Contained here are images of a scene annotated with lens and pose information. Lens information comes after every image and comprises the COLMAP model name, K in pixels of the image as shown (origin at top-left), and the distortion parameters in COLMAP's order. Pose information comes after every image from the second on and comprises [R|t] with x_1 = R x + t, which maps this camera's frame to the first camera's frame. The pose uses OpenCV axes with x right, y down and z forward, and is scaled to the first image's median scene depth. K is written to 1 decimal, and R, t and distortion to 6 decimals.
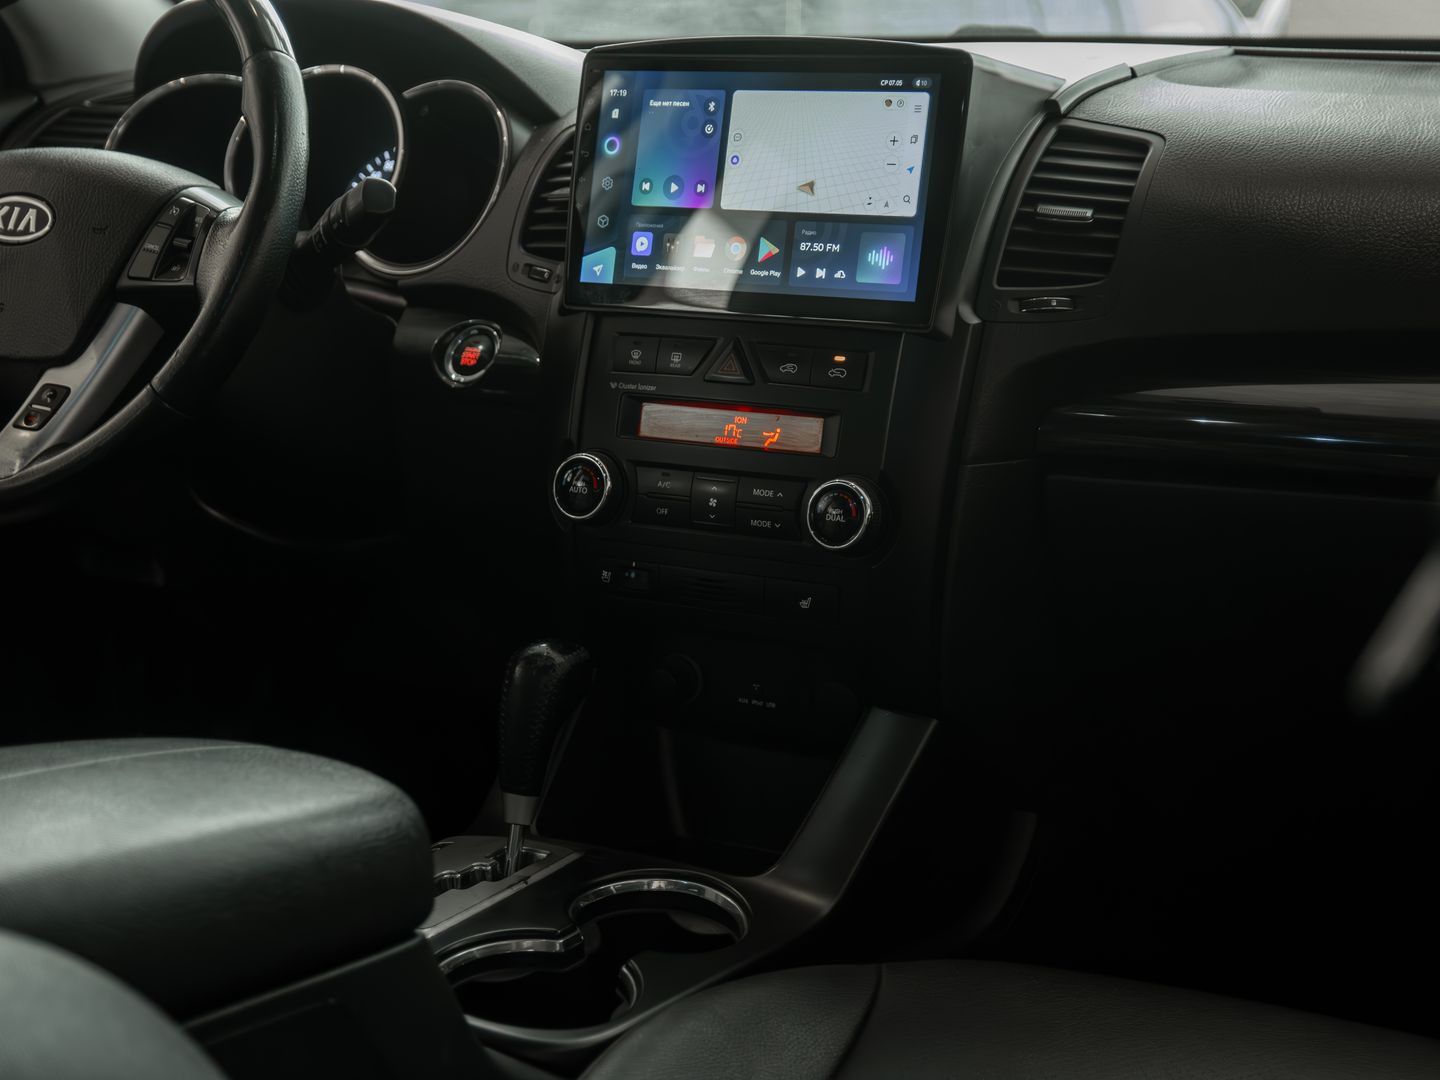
lens RADIAL K [[2559.5, 0, 702.9], [0, 2559.5, 563.0], [0, 0, 1]] dist [0.045149, 0.000000]
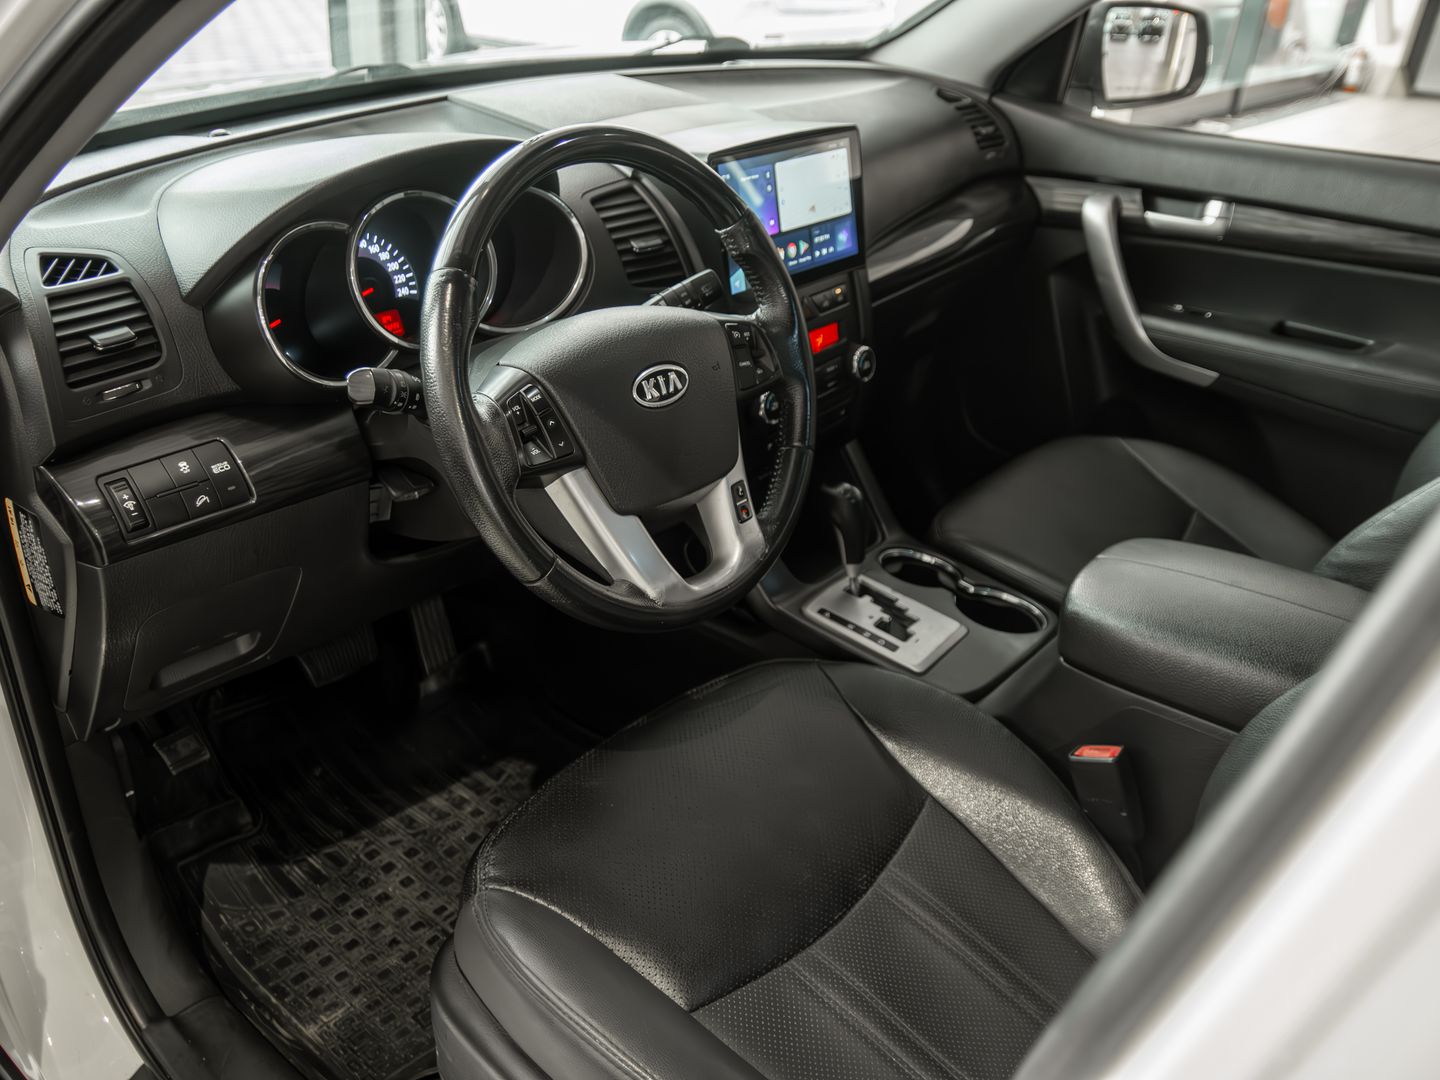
lens RADIAL K [[1259.7, 0, 717.8], [0, 1259.7, 536.4], [0, 0, 1]] dist [-0.093809, 0.001192]
pose [[0.146946, -0.477910, 0.866031, -0.858578], [0.138740, 0.876838, 0.460333, -0.359621], [-0.979366, 0.052509, 0.195153, 0.881965]]
